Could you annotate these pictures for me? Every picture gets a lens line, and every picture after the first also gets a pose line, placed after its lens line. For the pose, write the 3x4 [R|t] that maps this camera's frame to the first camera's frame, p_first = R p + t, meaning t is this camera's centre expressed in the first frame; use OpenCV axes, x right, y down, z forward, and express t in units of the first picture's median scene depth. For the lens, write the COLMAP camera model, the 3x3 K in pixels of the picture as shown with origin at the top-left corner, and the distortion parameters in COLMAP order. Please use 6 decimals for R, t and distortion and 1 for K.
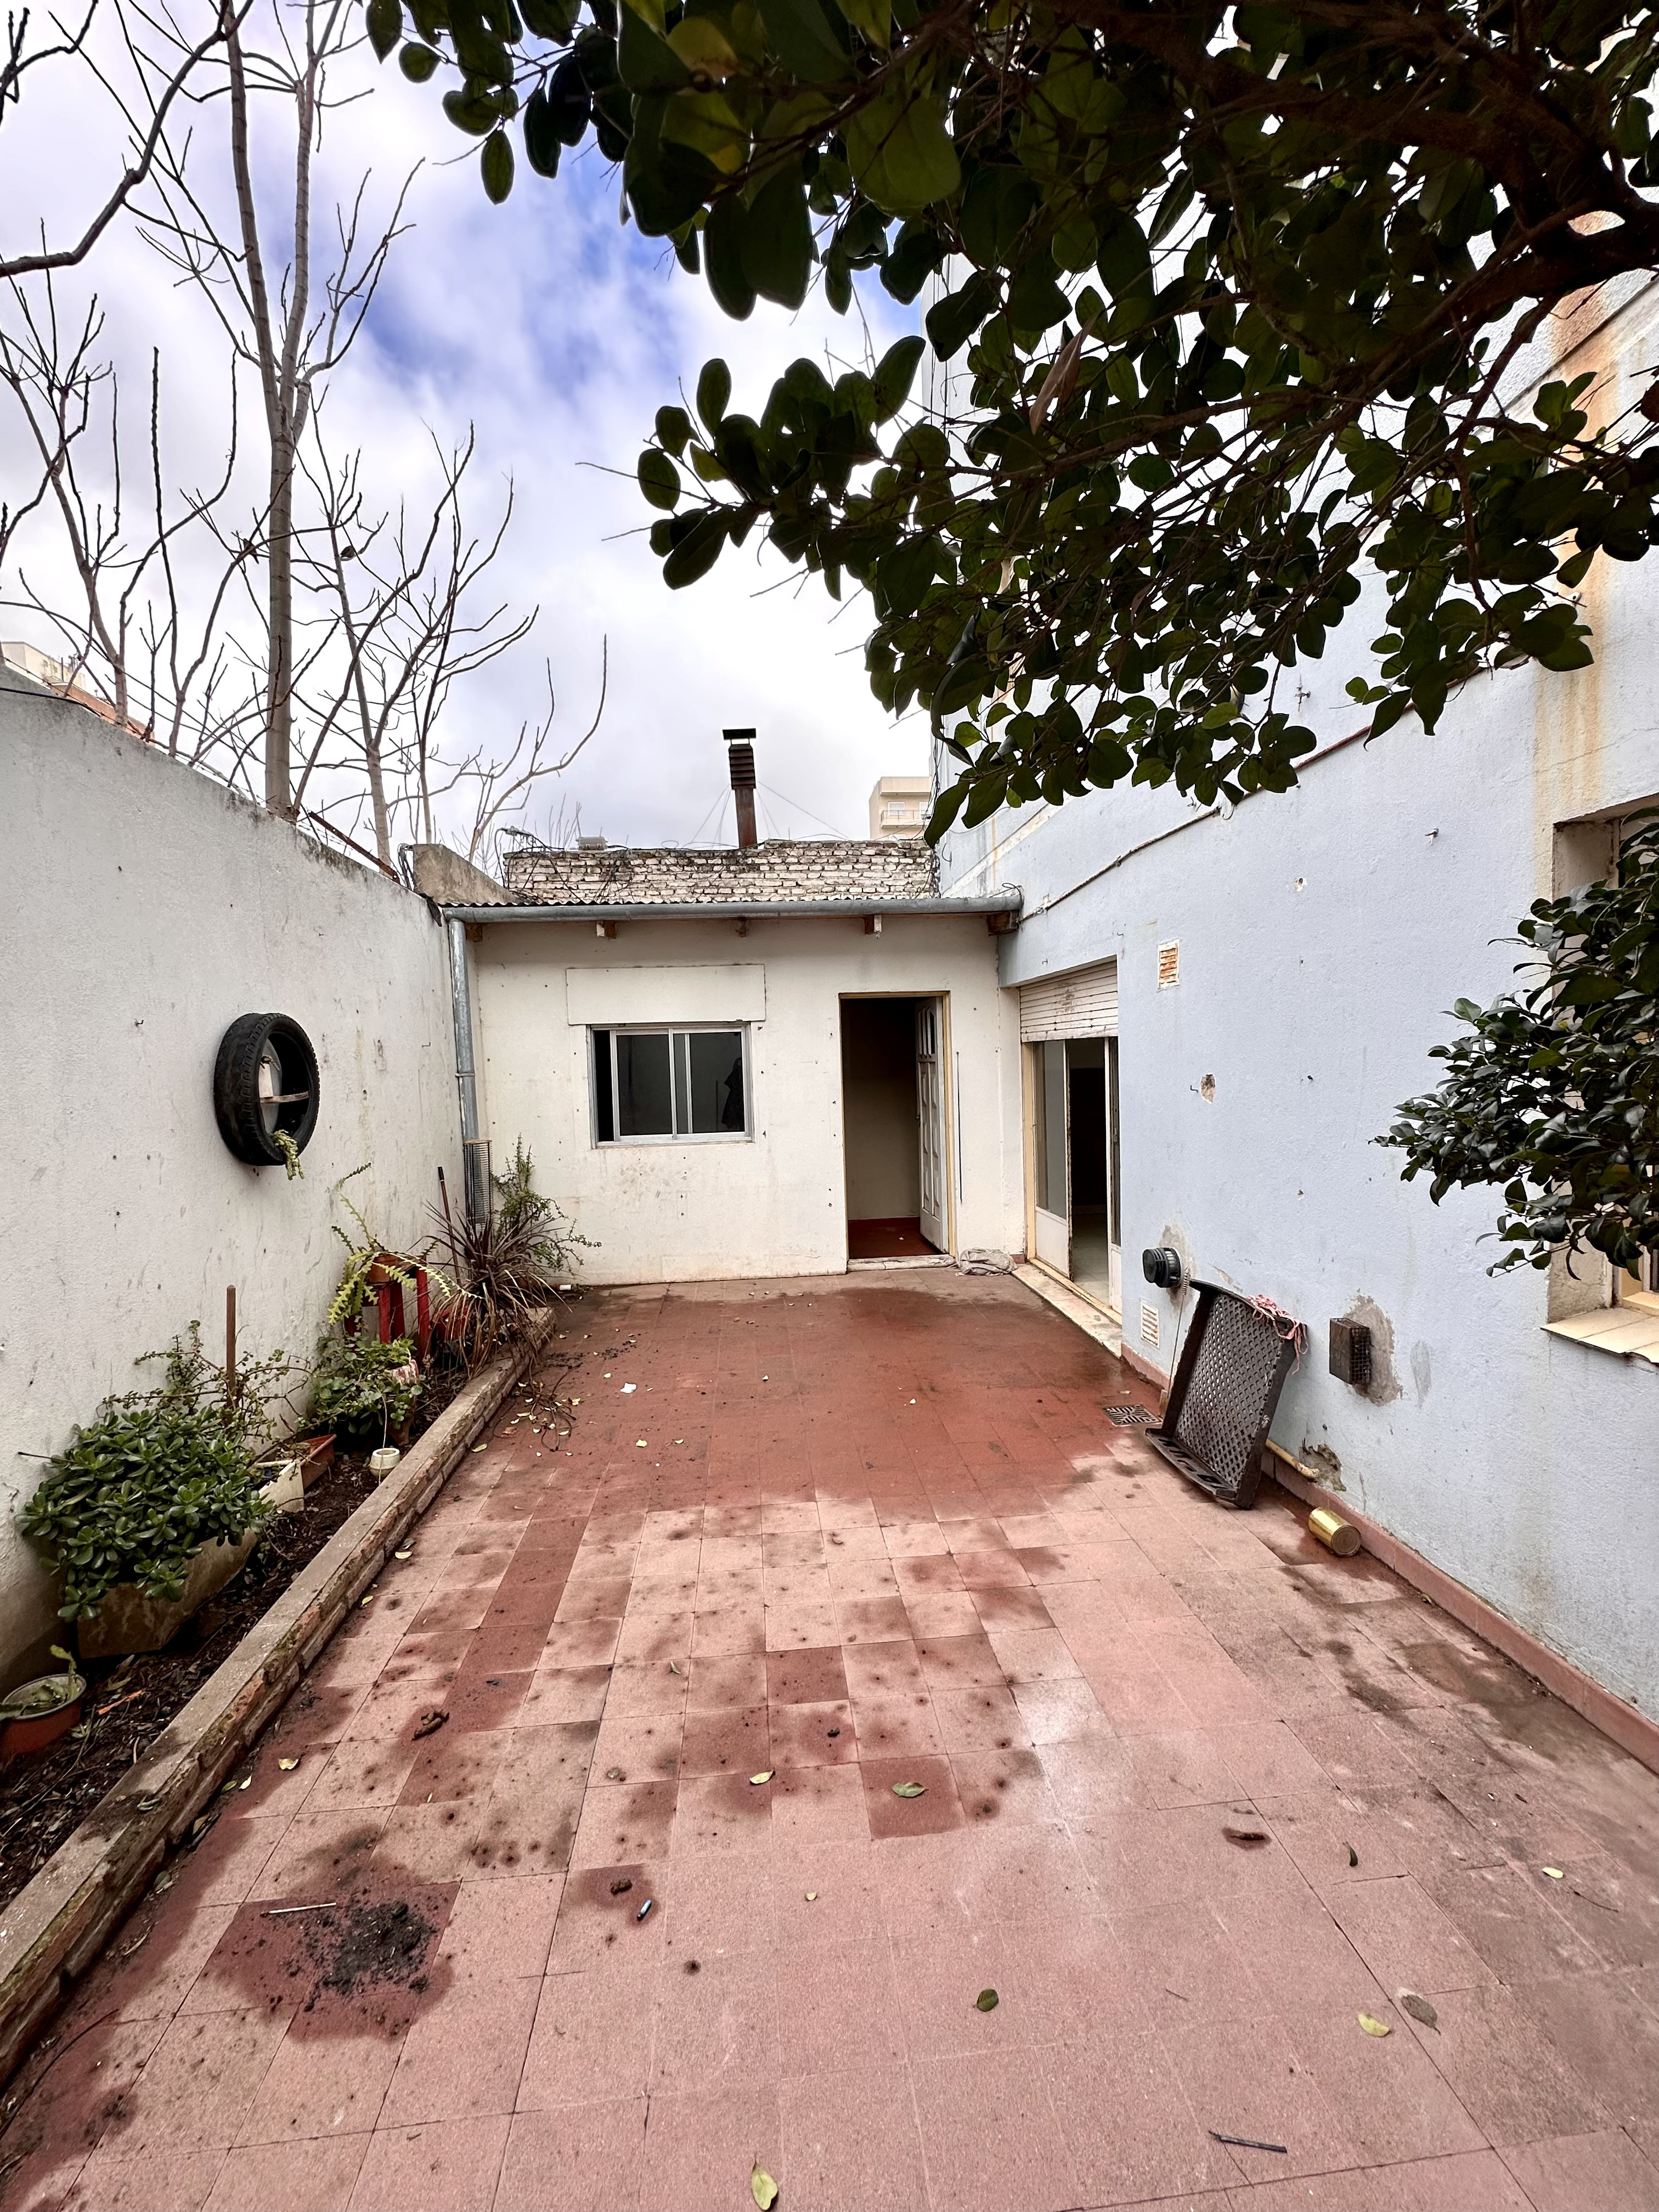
lens RADIAL K [[876.9, 0, 828.9], [0, 876.9, 1104.8], [0, 0, 1]] dist [-0.003163, 0.000566]
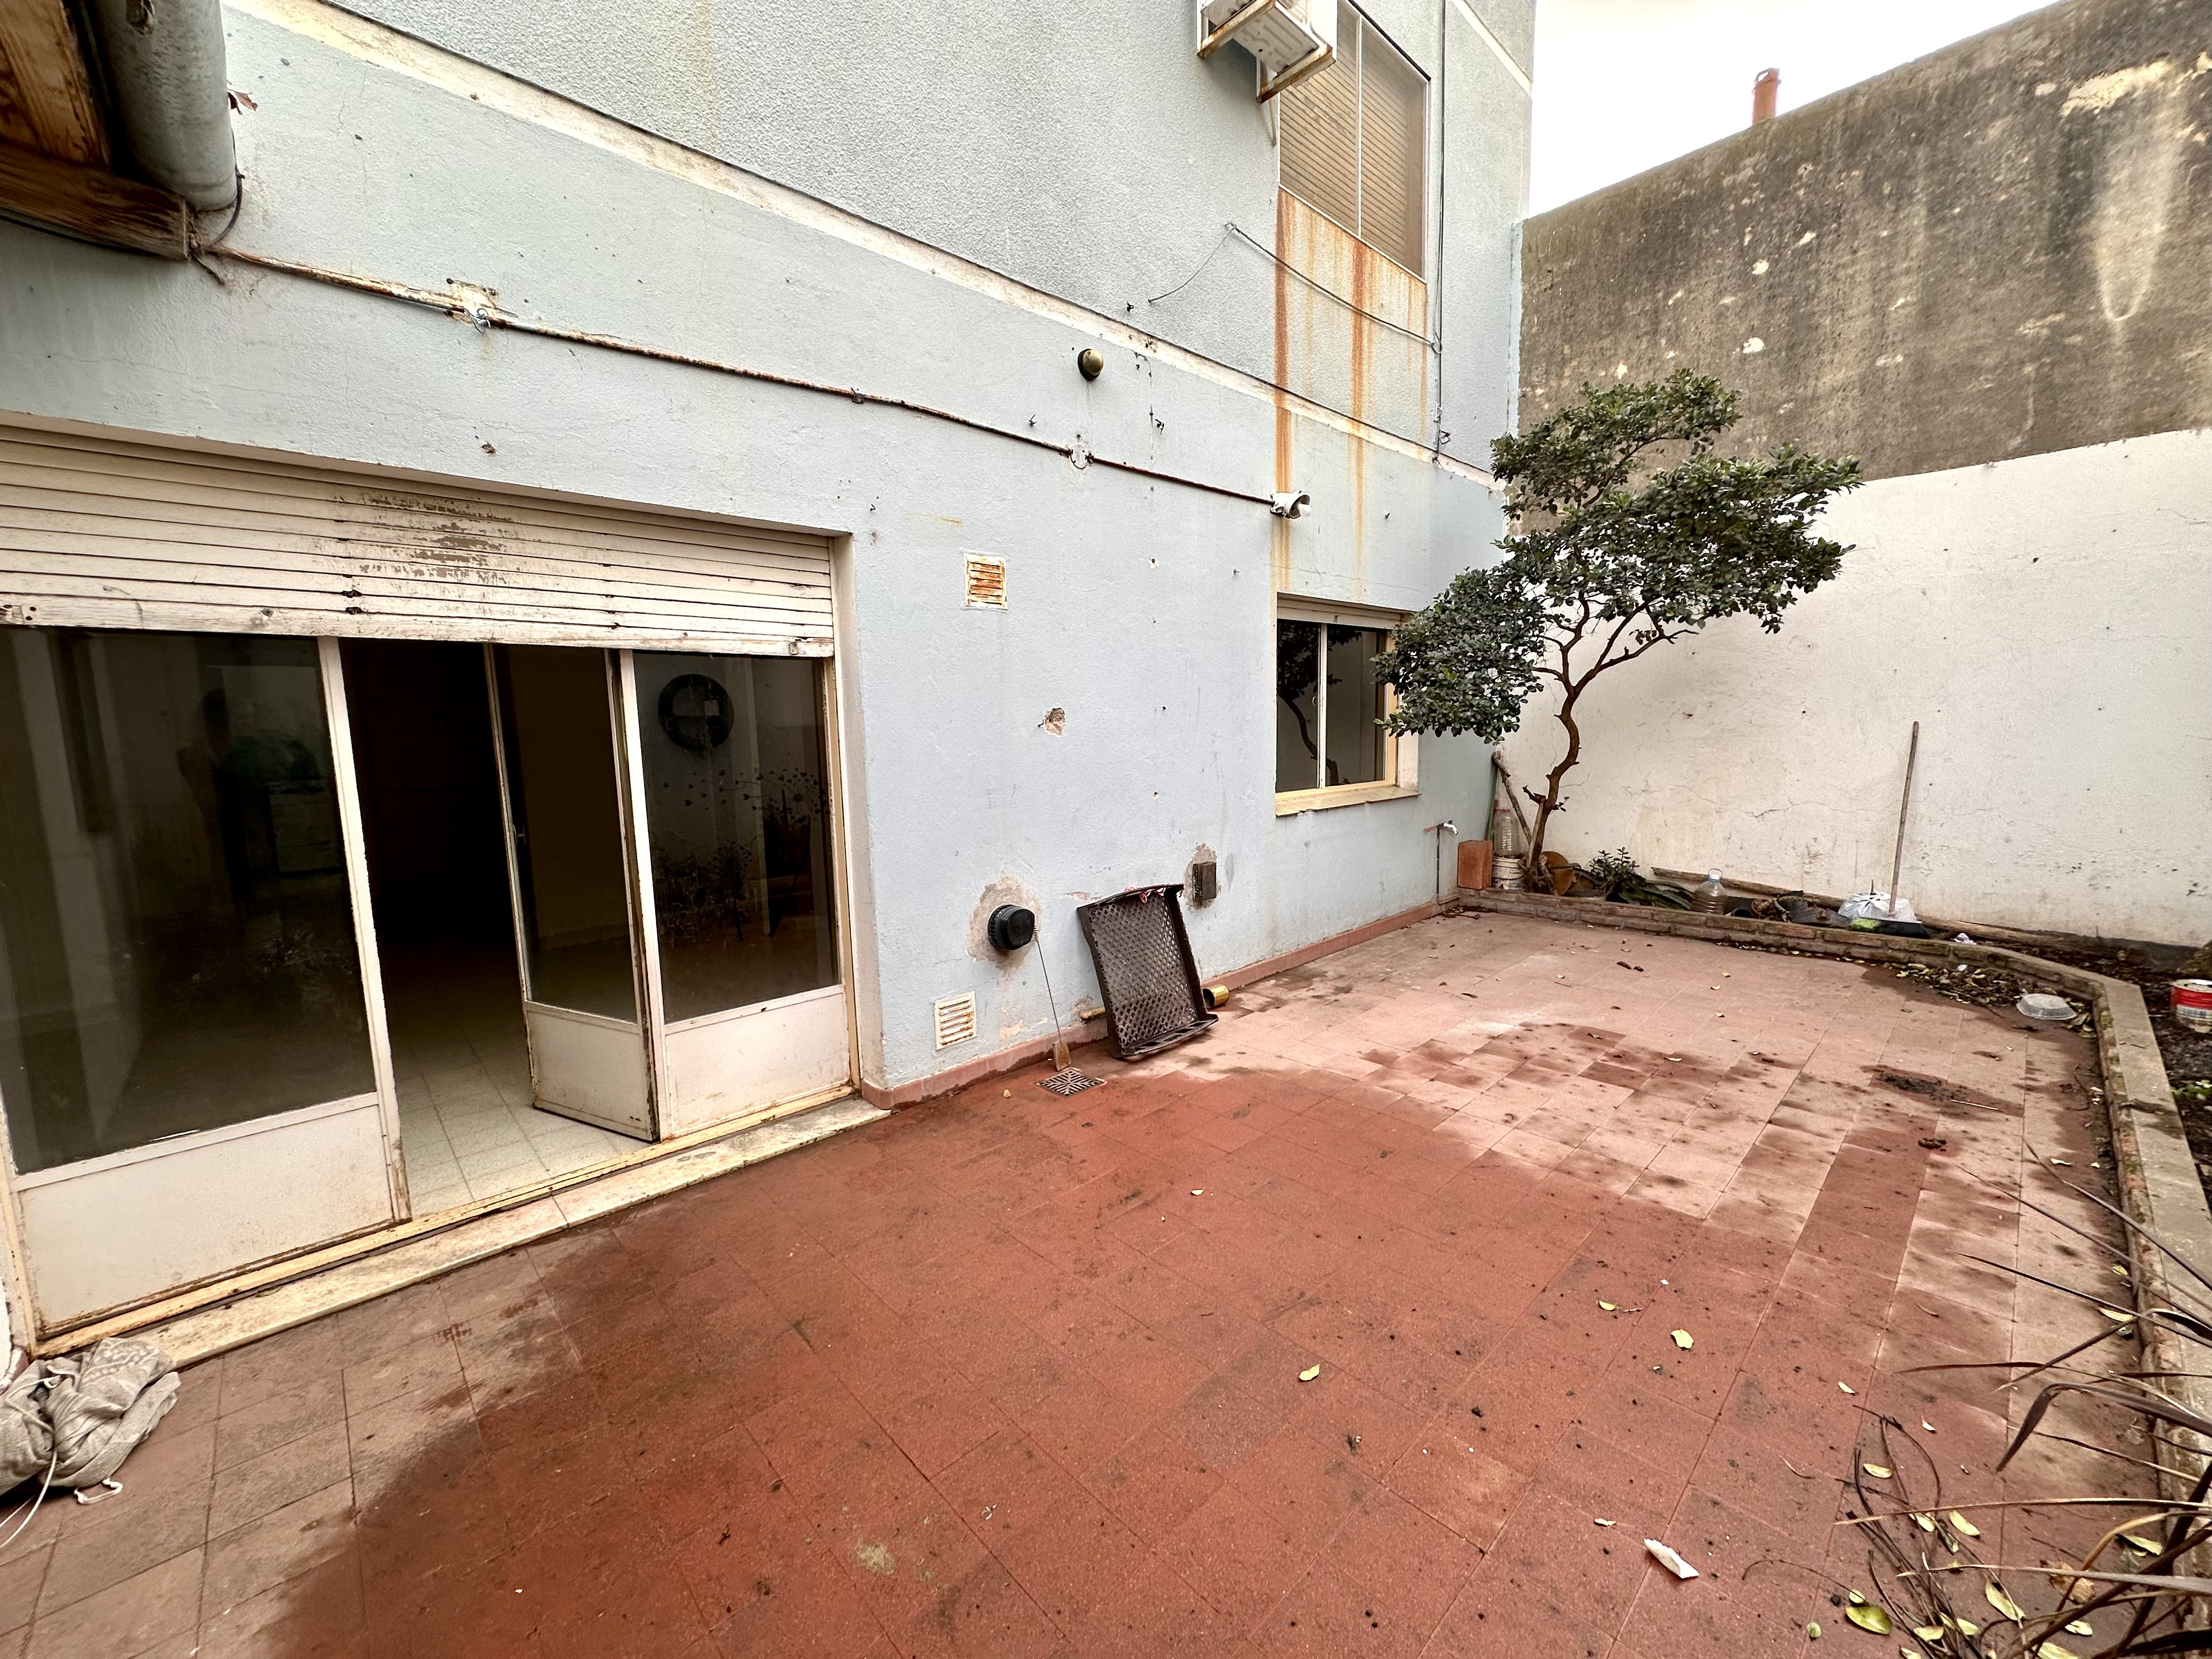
lens RADIAL K [[876.9, 0, 1108.2], [0, 876.9, 826.9], [0, 0, 1]] dist [-0.003163, 0.000566]
pose [[-0.613074, -0.050885, 0.788385, -0.625354], [0.079735, 0.988843, 0.125828, -0.033004], [-0.785991, 0.140004, -0.602177, 2.400353]]
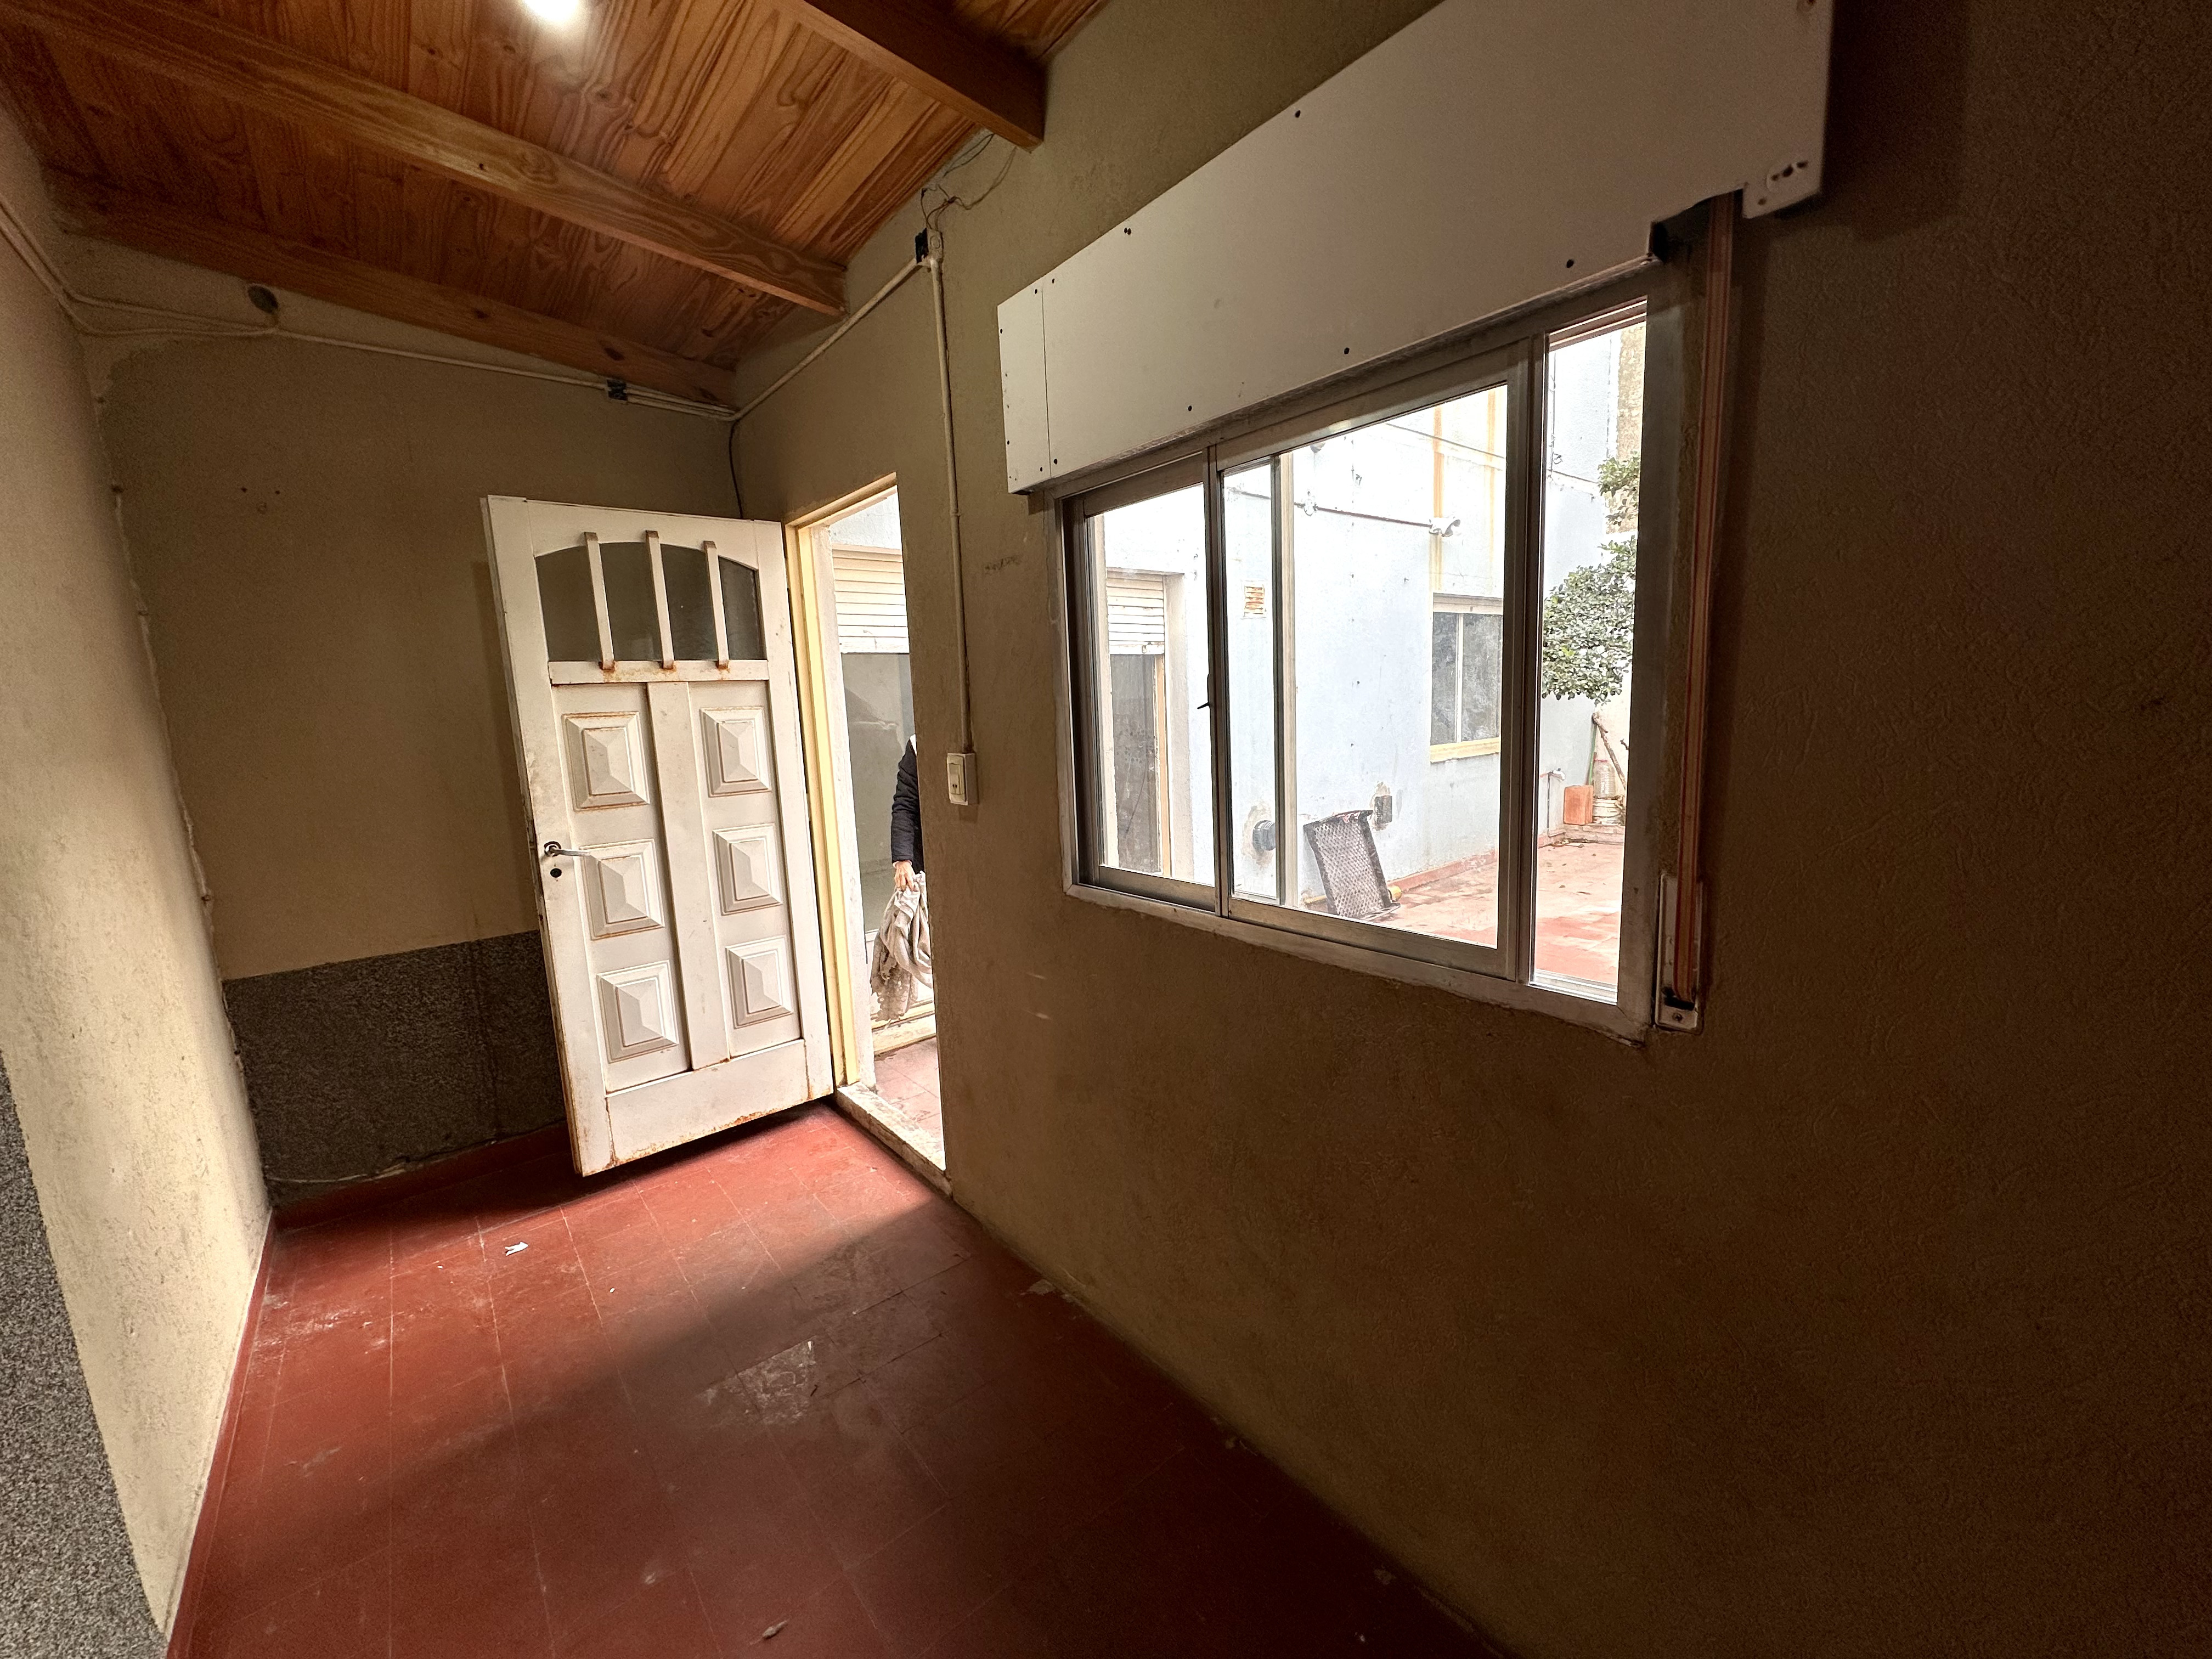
lens RADIAL K [[876.9, 0, 1109.7], [0, 876.9, 820.0], [0, 0, 1]] dist [-0.003163, 0.000566]
pose [[-0.560282, -0.065379, 0.825718, -0.930104], [0.097514, 0.984741, 0.144137, -0.079671], [-0.822542, 0.161276, -0.545358, 3.154444]]
